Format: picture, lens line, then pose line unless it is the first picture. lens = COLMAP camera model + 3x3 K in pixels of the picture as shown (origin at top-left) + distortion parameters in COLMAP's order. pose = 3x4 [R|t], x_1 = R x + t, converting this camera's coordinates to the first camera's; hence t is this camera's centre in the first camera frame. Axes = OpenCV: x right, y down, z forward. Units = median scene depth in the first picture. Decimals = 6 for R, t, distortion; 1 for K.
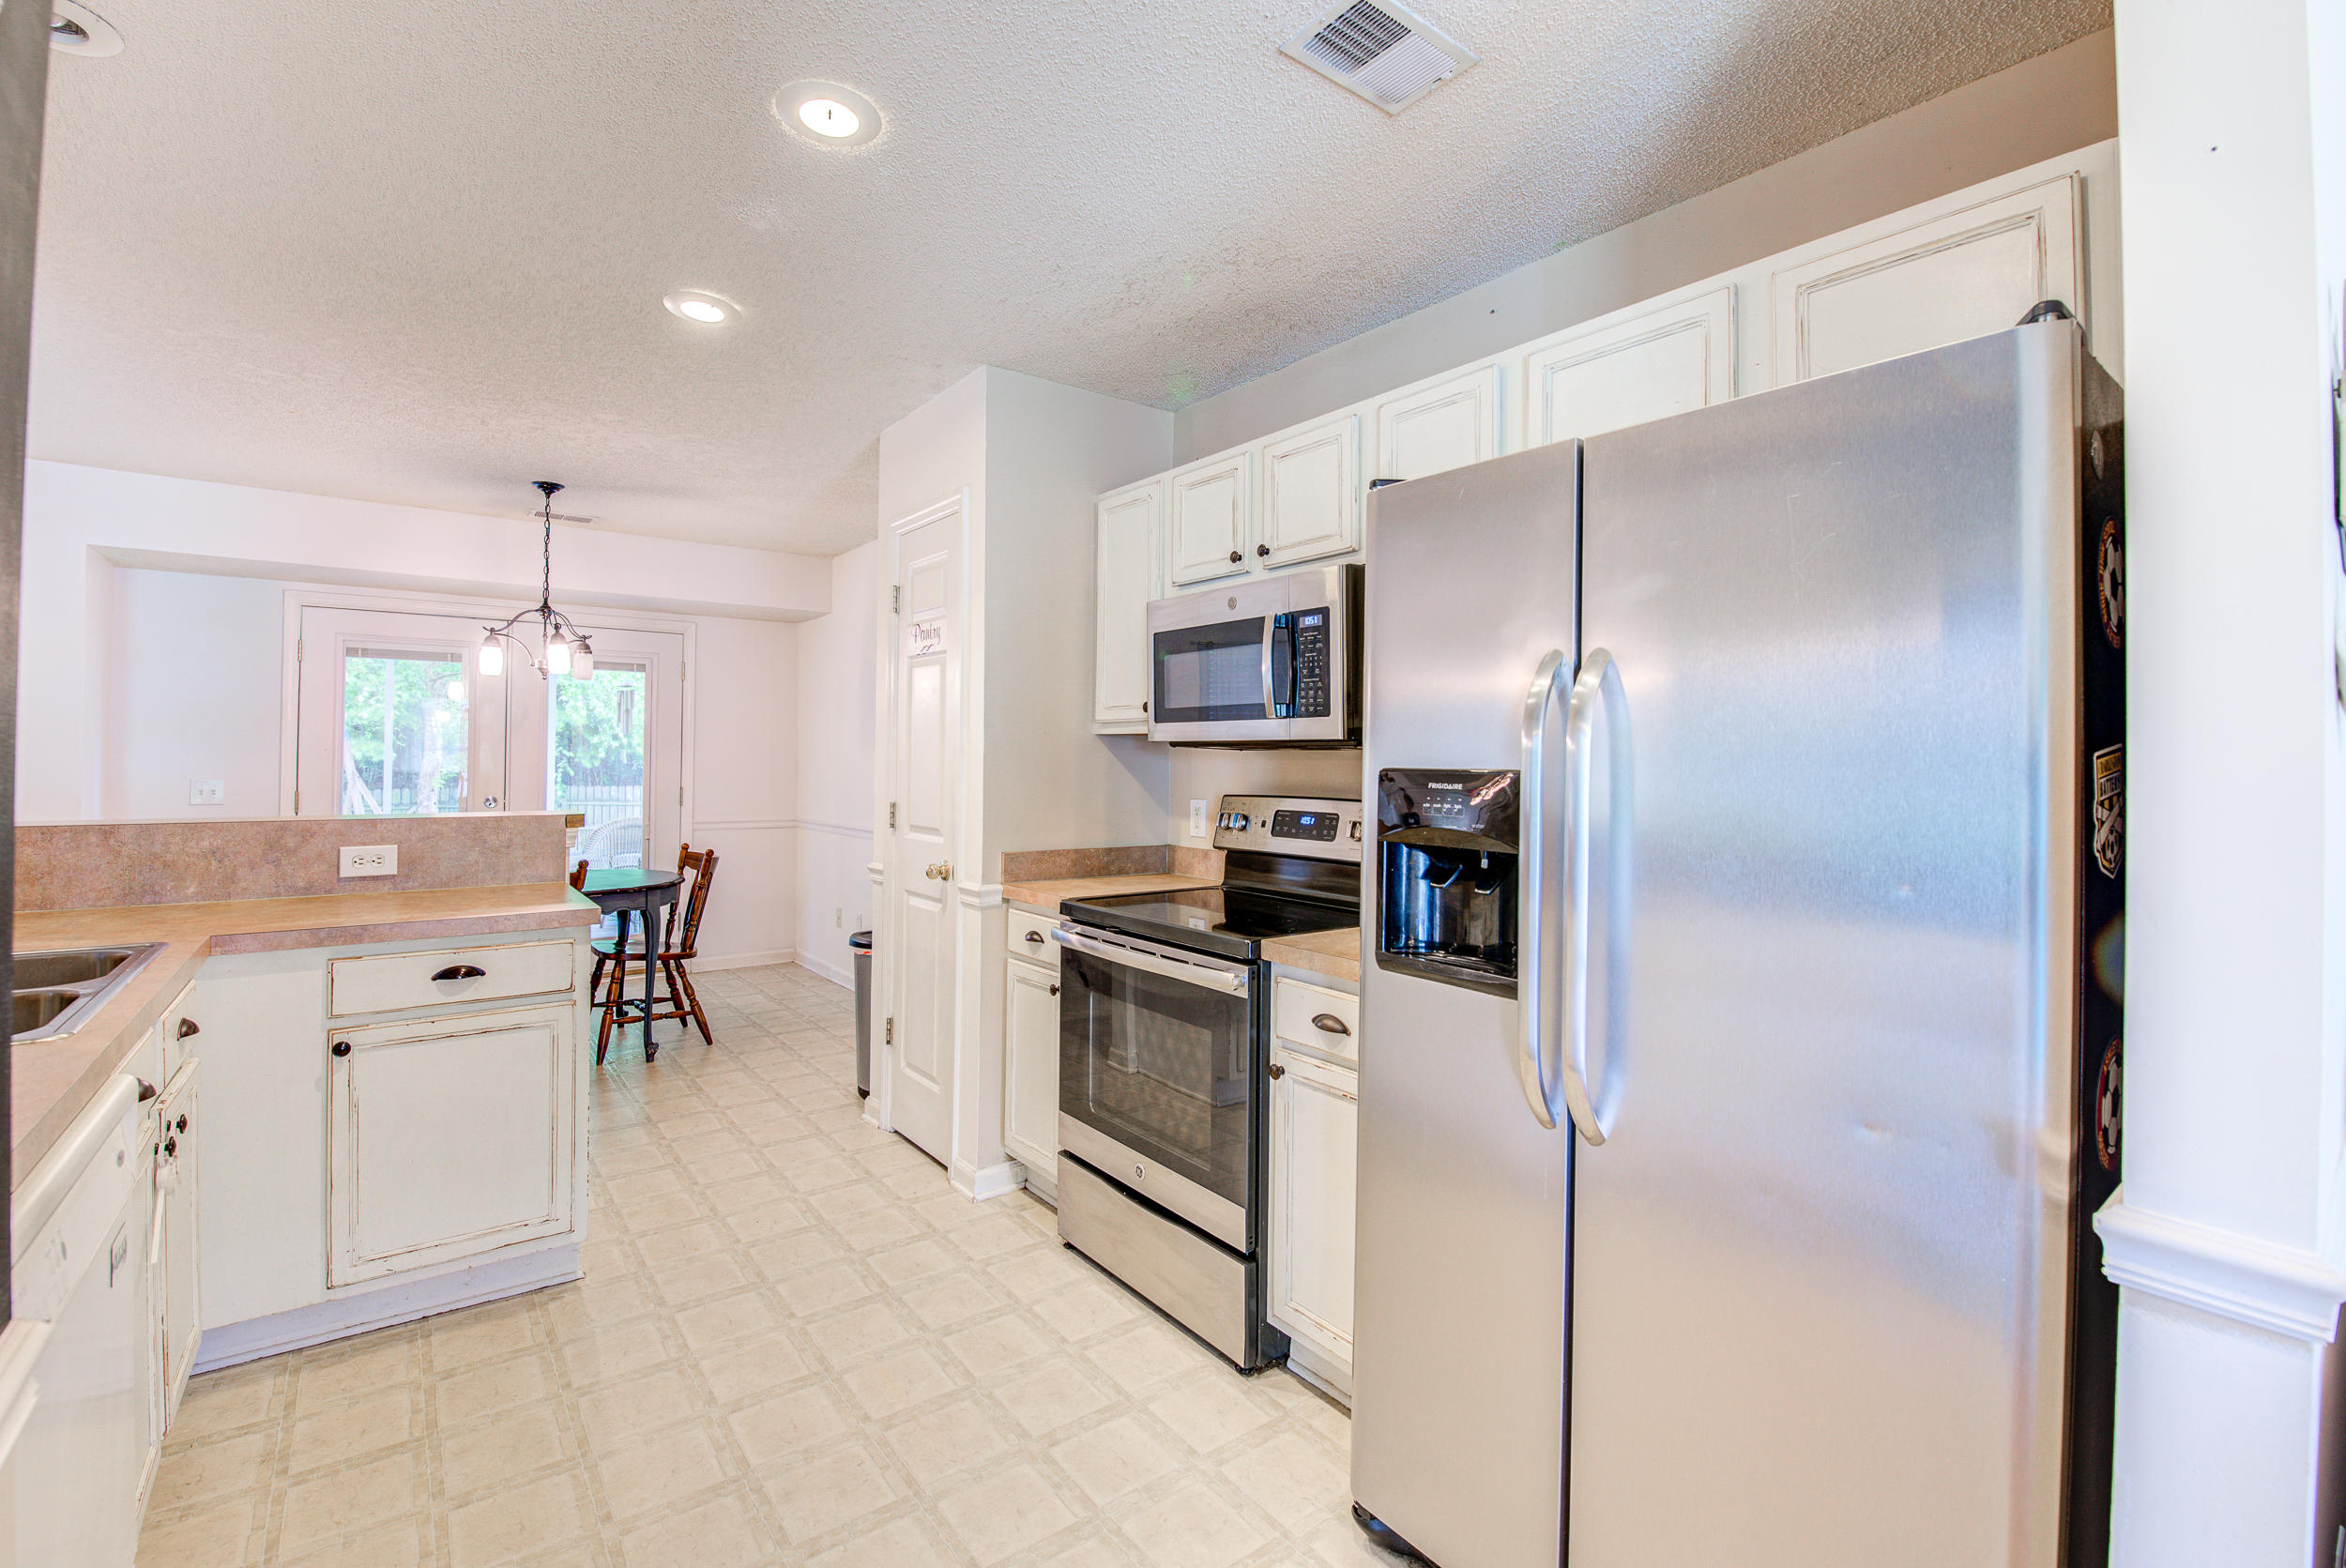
lens RADIAL K [[1020.5, 0, 1149.6], [0, 1020.5, 749.8], [0, 0, 1]] dist [0.002331, -0.010981]
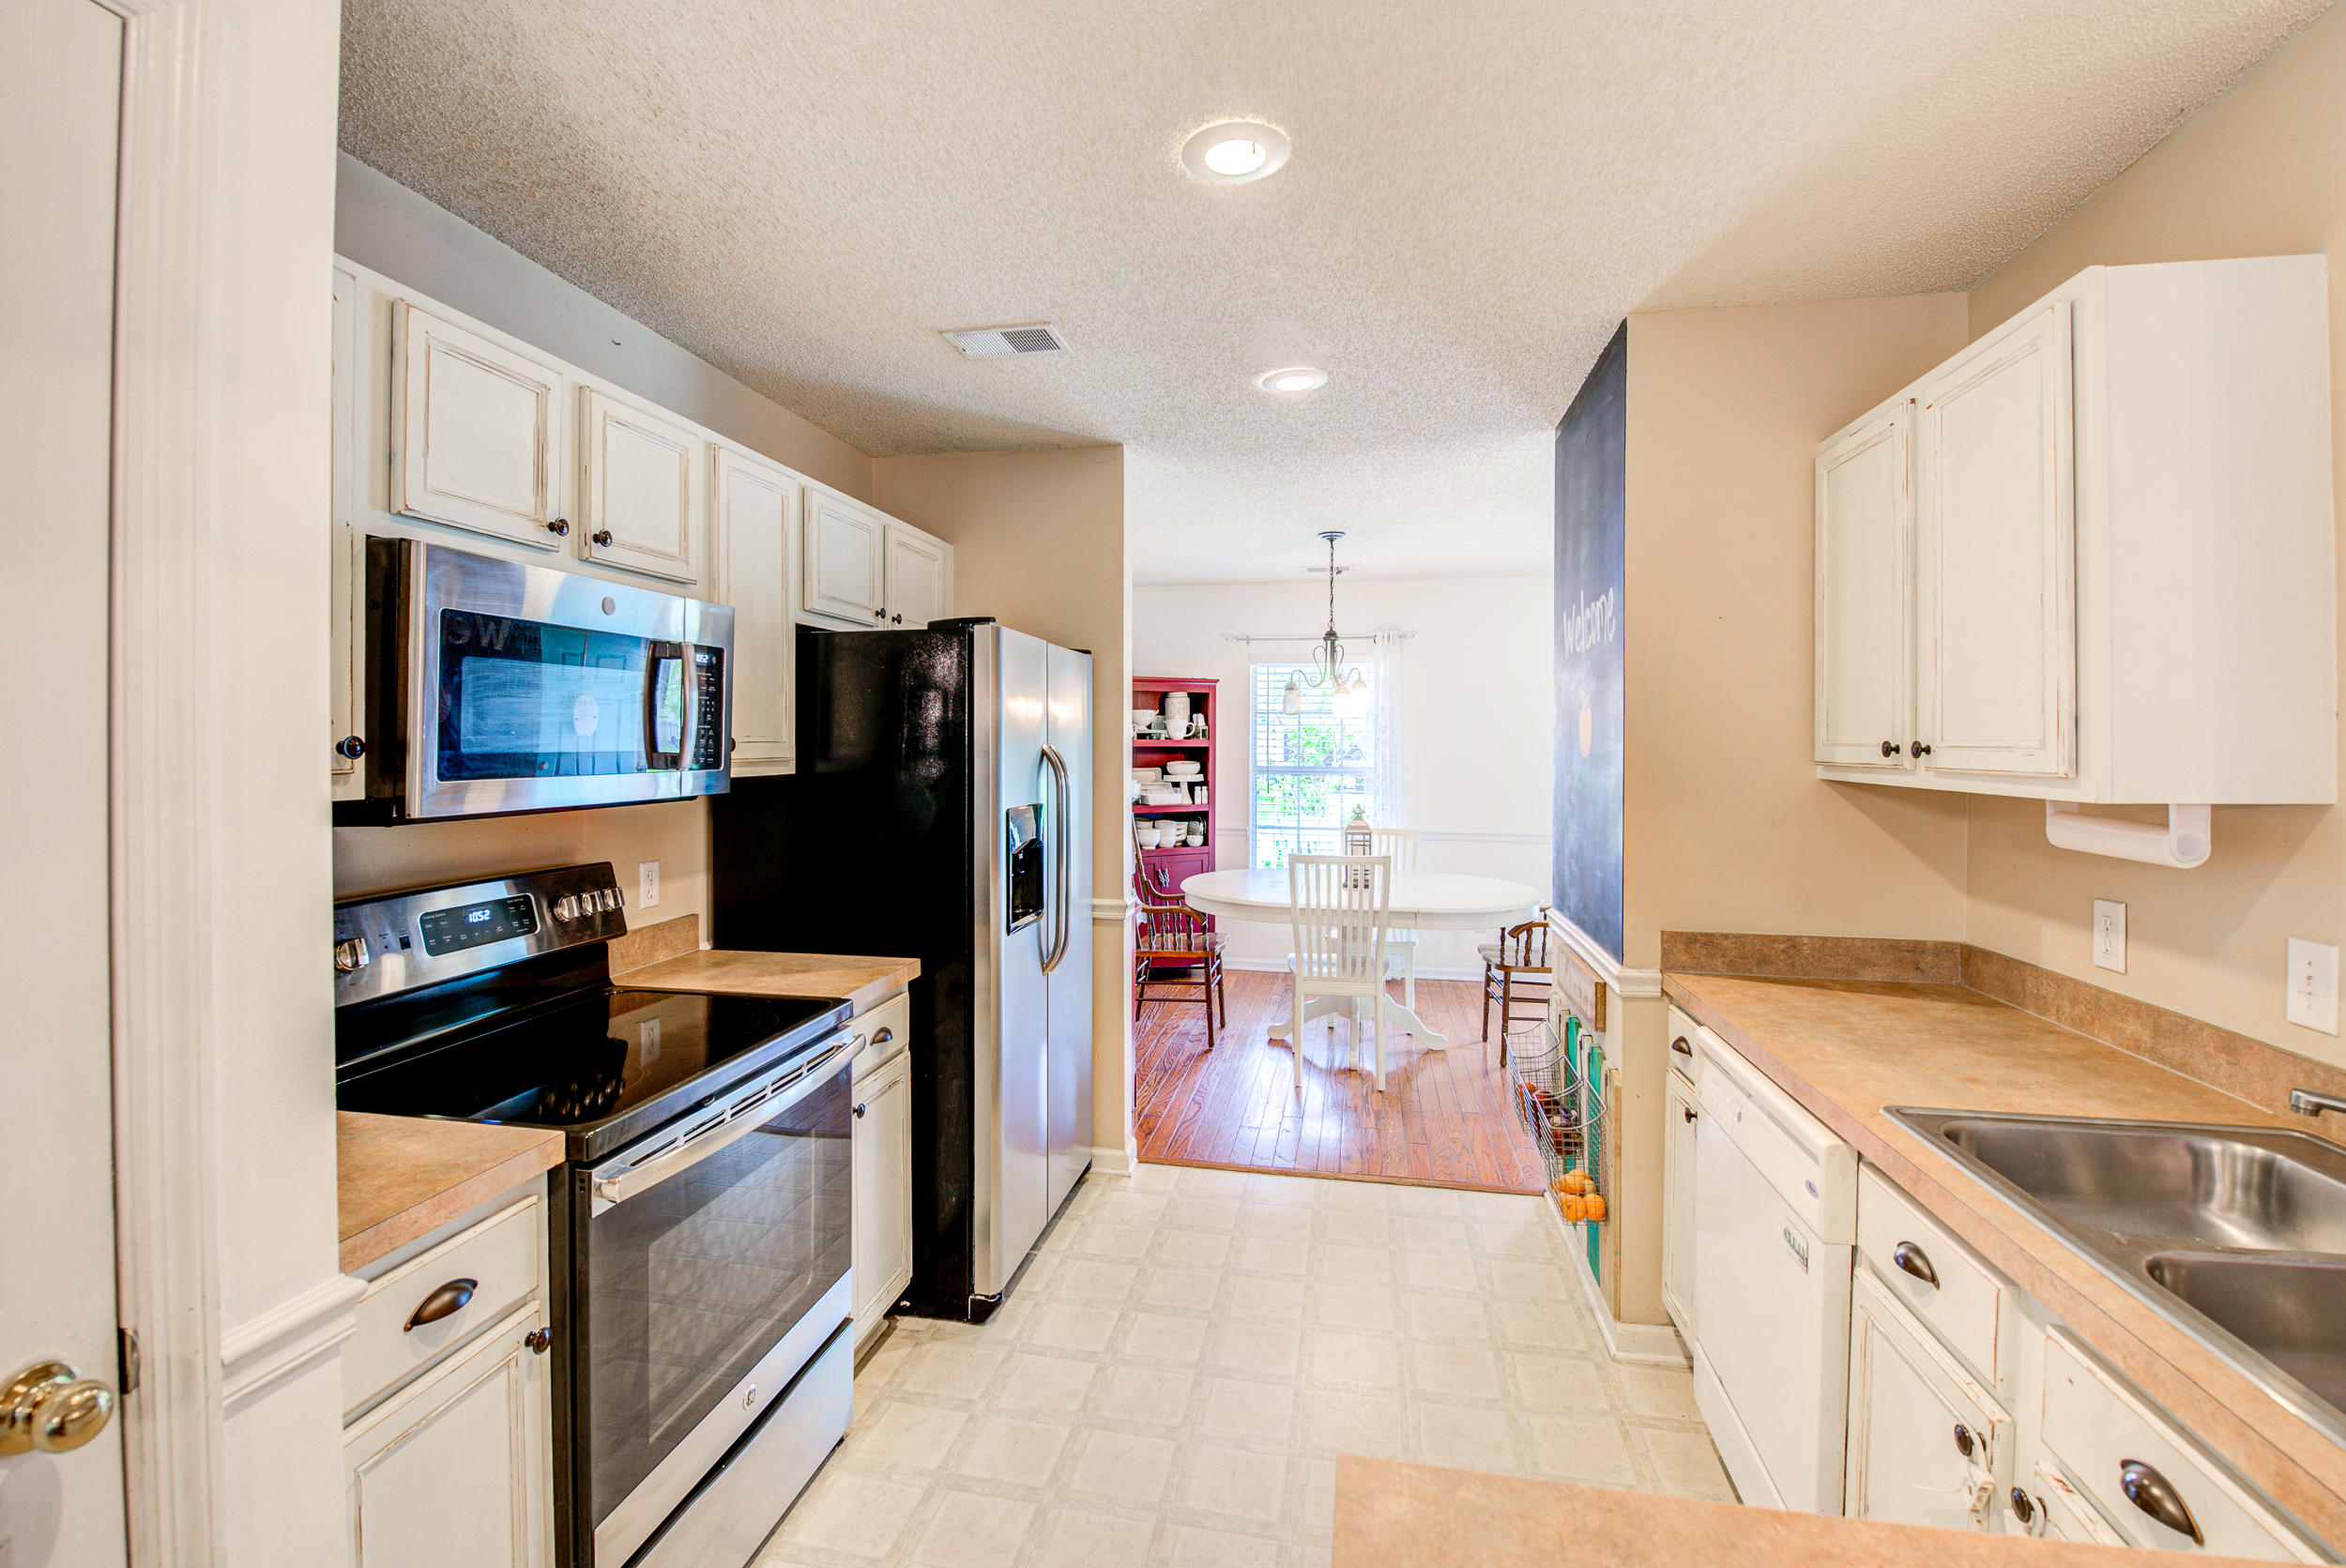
lens RADIAL K [[1032.0, 0, 1150.2], [0, 1032.0, 745.7], [0, 0, 1]] dist [0.001413, -0.006993]
pose [[-0.662446, -0.015788, 0.748943, -0.743129], [-0.015549, 0.999852, 0.007324, -0.063634], [-0.748948, -0.006794, -0.662594, 1.273859]]
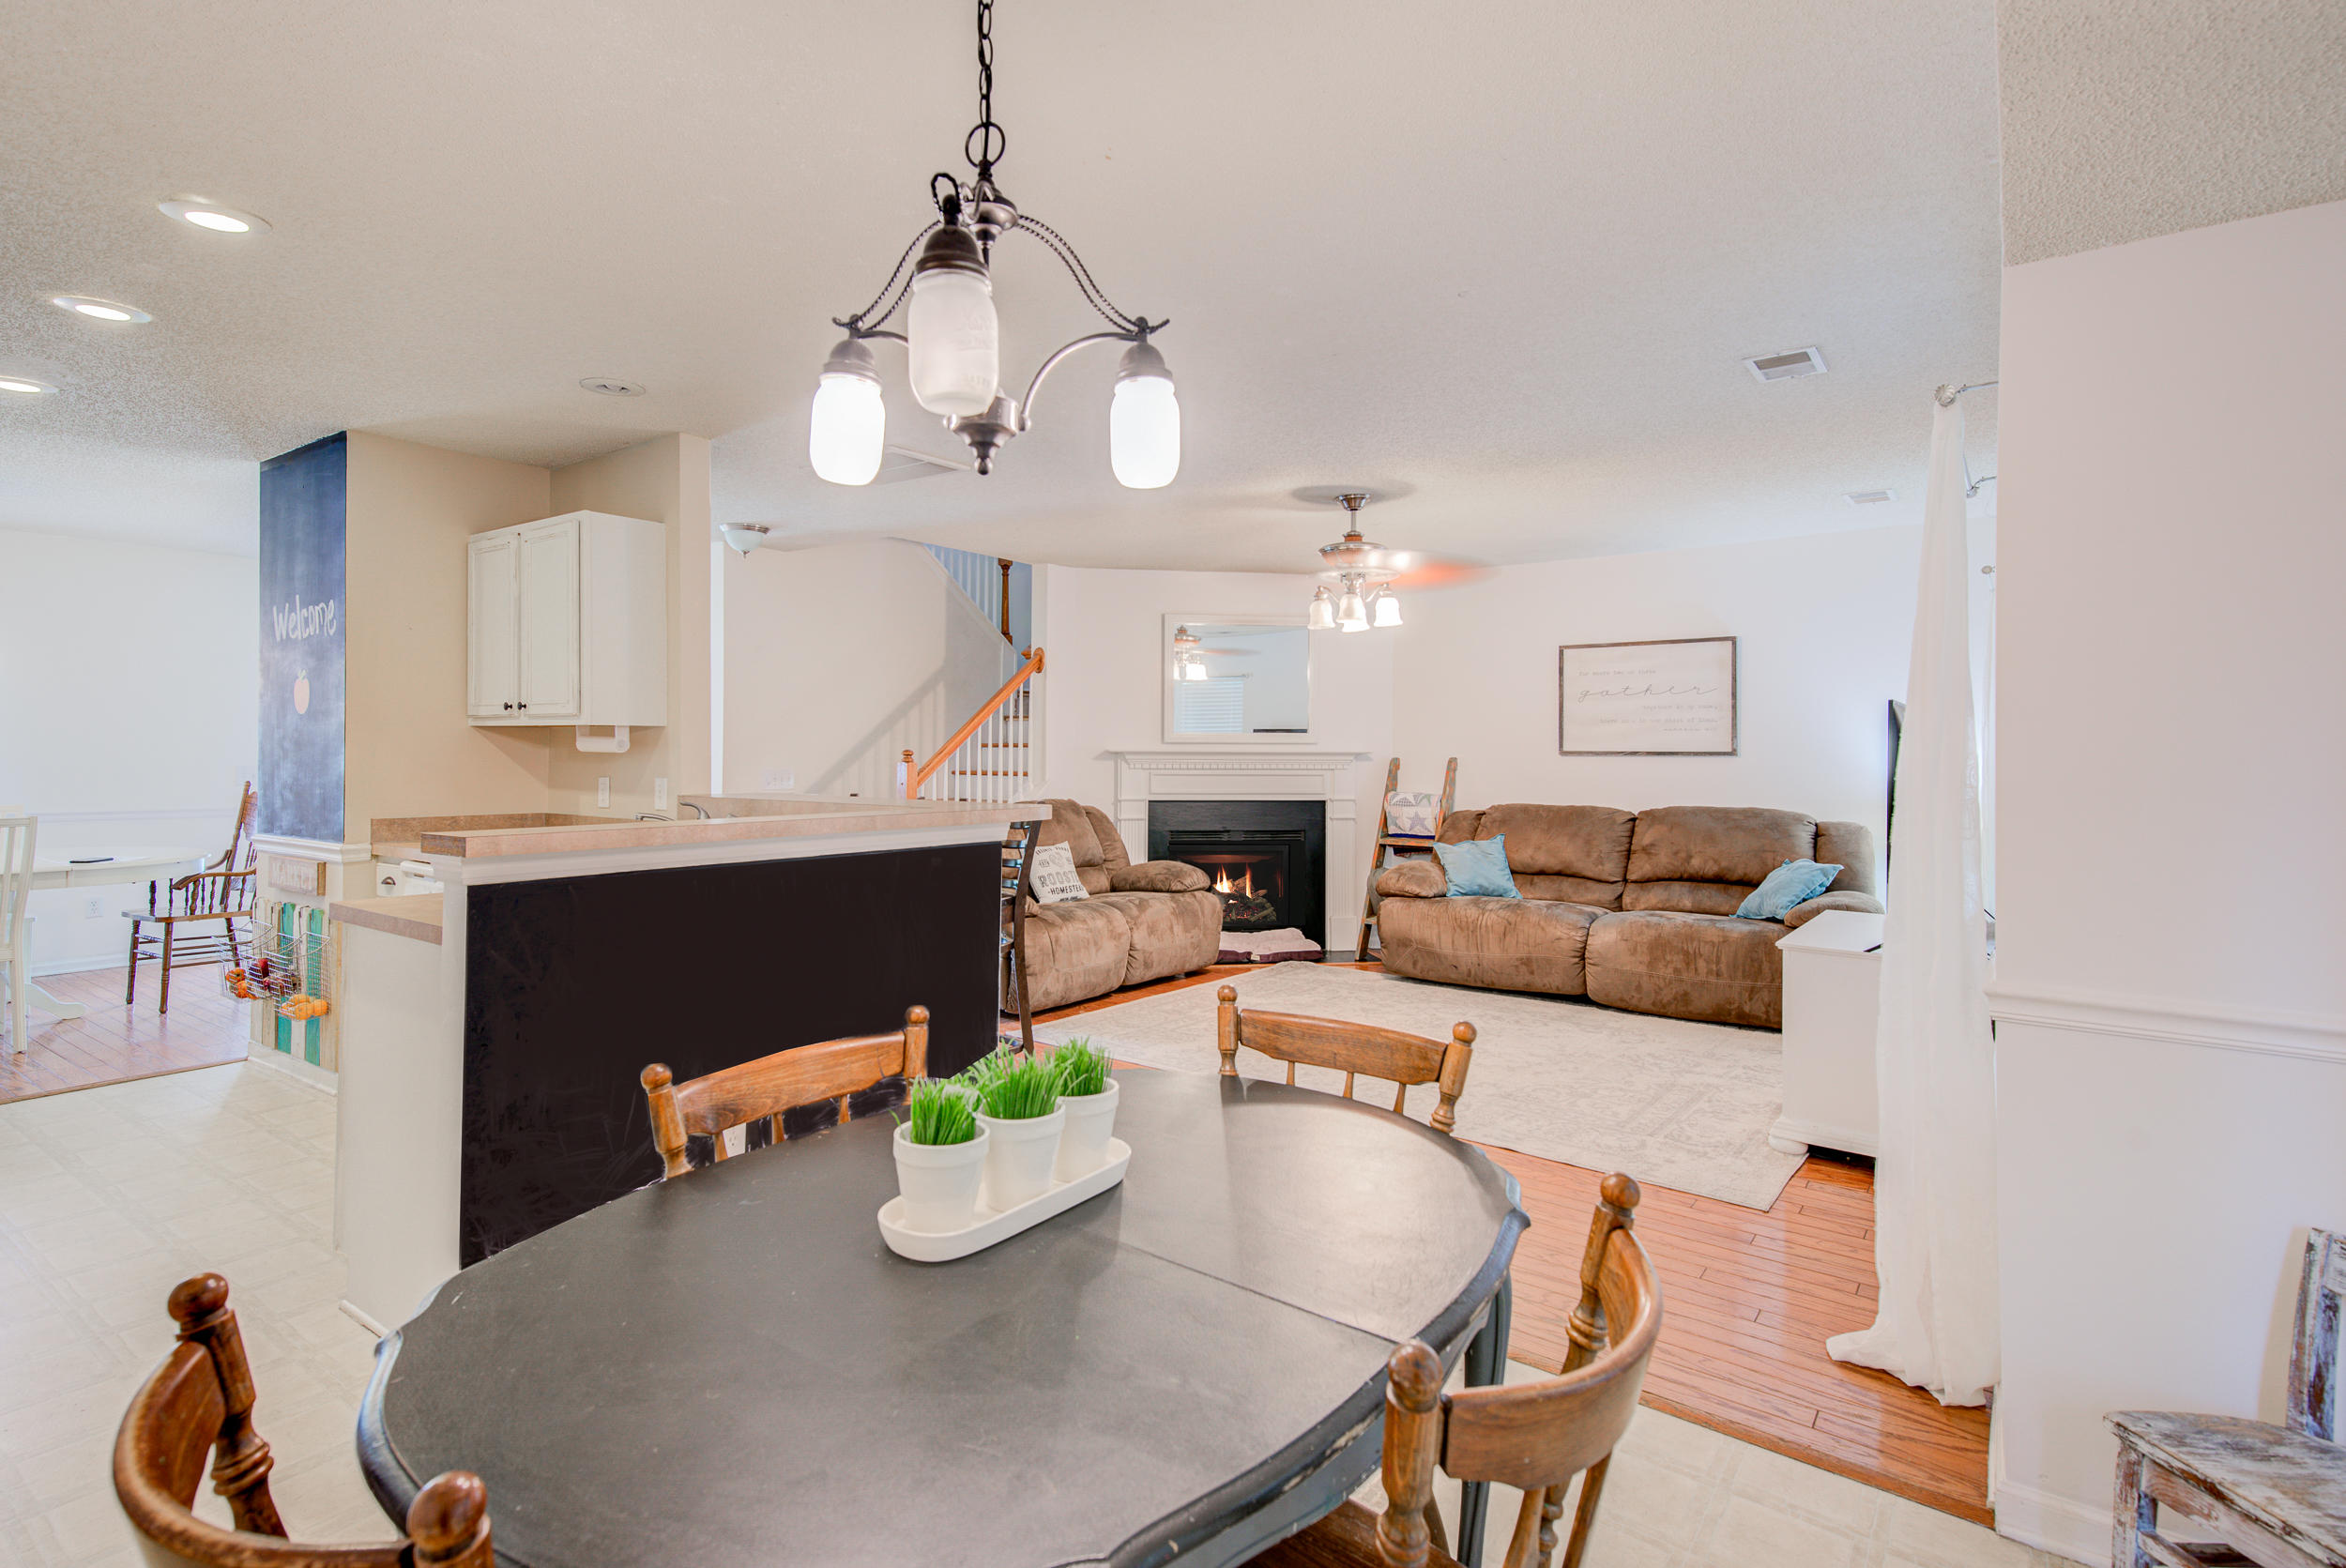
lens RADIAL K [[1152.7, 0, 1175.6], [0, 1152.7, 752.3], [0, 0, 1]] dist [0.038385, 0.000016]
pose [[-0.959323, -0.017695, -0.281756, -1.008495], [-0.015317, 0.999826, -0.010639, 0.010755], [0.281895, -0.005890, -0.959427, 2.338619]]
